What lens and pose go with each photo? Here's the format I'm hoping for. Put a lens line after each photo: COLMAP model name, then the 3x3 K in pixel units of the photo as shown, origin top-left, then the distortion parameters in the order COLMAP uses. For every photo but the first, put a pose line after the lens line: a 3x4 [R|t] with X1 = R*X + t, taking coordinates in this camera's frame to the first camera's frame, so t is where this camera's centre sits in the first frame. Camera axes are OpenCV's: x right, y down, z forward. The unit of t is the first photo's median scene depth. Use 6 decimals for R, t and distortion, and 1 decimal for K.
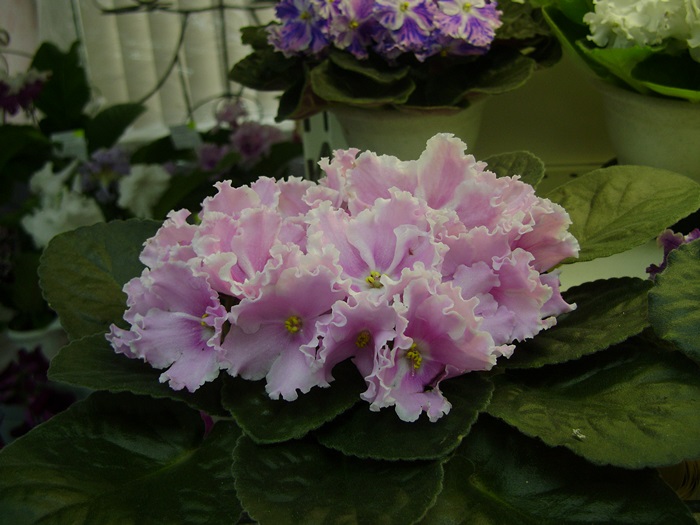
lens RADIAL K [[782.8, 0, 350.0], [0, 782.8, 262.5], [0, 0, 1]] dist [-0.270565, 0.253845]
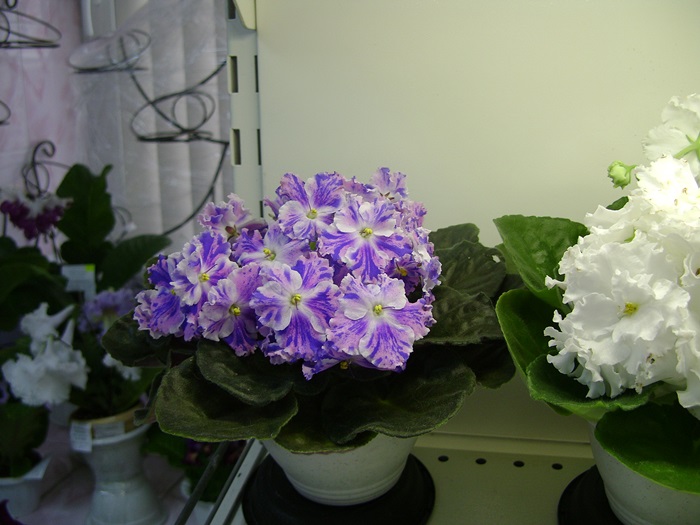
lens RADIAL K [[782.8, 0, 350.0], [0, 782.8, 262.5], [0, 0, 1]] dist [-0.270565, 0.253845]
pose [[0.990354, 0.092764, -0.102923, 0.198456], [-0.105650, 0.986161, -0.127768, -0.279112], [0.089646, 0.137409, 0.986449, 0.248700]]
